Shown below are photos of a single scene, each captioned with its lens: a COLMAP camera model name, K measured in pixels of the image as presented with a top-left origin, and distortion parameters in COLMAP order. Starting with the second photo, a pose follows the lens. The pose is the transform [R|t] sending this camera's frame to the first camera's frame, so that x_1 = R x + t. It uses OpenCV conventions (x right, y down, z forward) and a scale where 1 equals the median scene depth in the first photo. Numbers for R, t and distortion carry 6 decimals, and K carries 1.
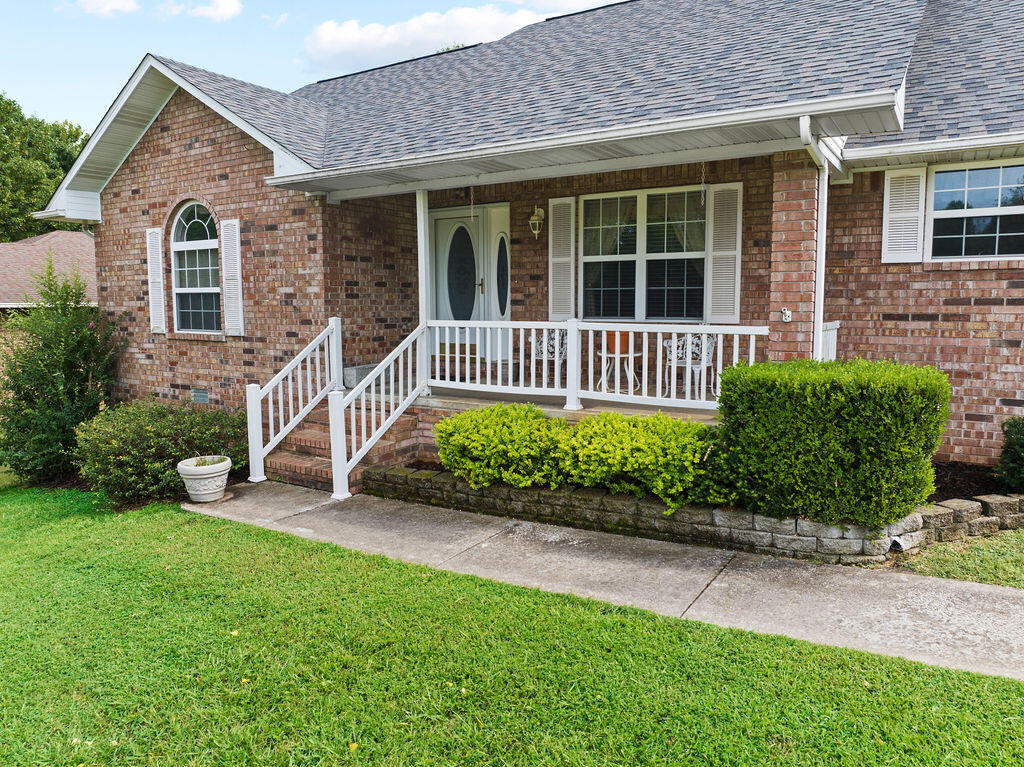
lens RADIAL K [[714.1, 0, 514.7], [0, 714.1, 380.1], [0, 0, 1]] dist [-0.031476, -0.006774]
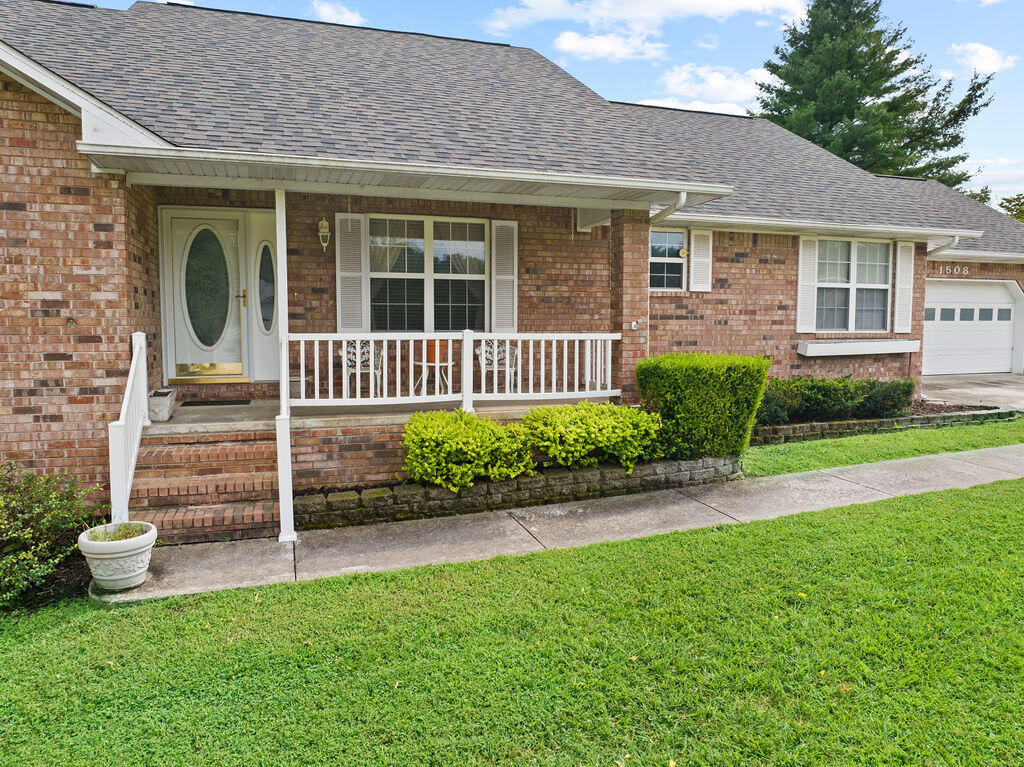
lens RADIAL K [[714.1, 0, 513.5], [0, 714.1, 380.9], [0, 0, 1]] dist [-0.031476, -0.006774]
pose [[0.635539, -0.058366, 0.769859, -0.716927], [0.081161, 0.996664, 0.008560, -0.010054], [-0.767791, 0.057042, 0.638156, 0.233924]]
